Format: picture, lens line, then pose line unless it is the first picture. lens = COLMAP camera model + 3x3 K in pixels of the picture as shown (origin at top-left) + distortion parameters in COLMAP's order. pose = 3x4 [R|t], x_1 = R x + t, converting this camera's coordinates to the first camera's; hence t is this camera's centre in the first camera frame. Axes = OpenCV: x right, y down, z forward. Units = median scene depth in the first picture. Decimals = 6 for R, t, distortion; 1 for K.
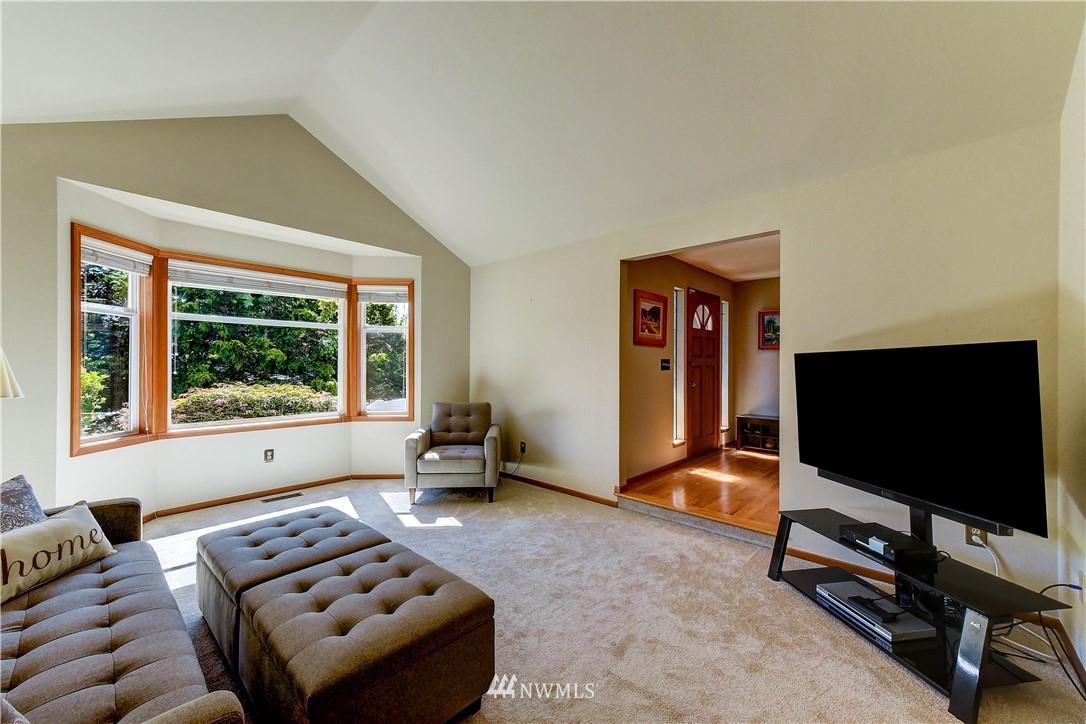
lens RADIAL K [[427.0, 0, 543.9], [0, 427.0, 361.4], [0, 0, 1]] dist [0.012233, -0.000023]
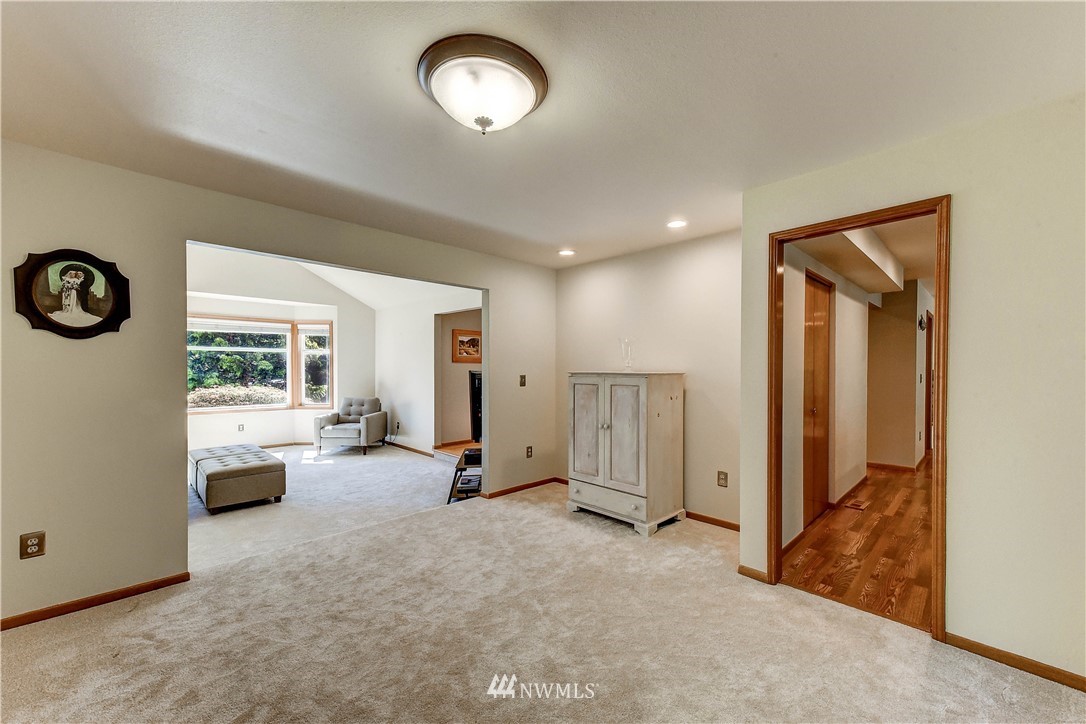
lens RADIAL K [[427.0, 0, 542.0], [0, 427.0, 371.7], [0, 0, 1]] dist [0.012233, -0.000023]
pose [[0.998553, -0.000414, -0.053771, 0.604803], [0.001269, 0.999873, 0.015875, -0.027495], [0.053757, -0.015920, 0.998427, -0.596076]]
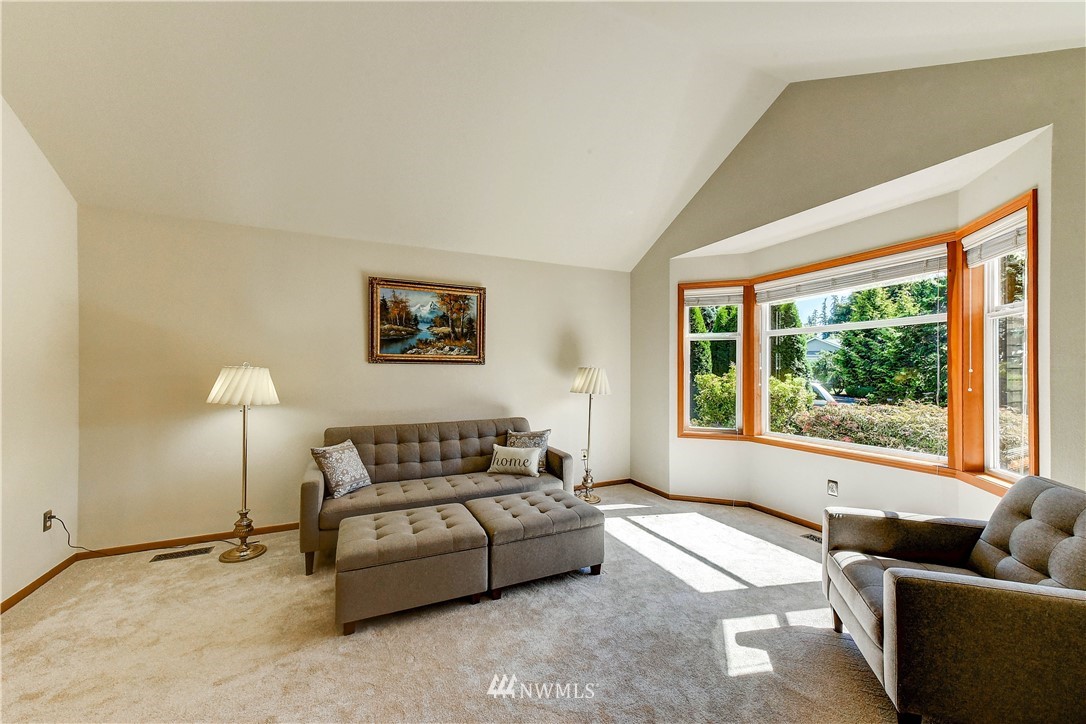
lens RADIAL K [[427.0, 0, 545.2], [0, 427.0, 369.3], [0, 0, 1]] dist [0.012233, -0.000023]
pose [[-0.386478, -0.005018, -0.922285, 0.320573], [0.008383, 0.999925, -0.008953, -0.007200], [0.922260, -0.011191, -0.386407, 0.763782]]
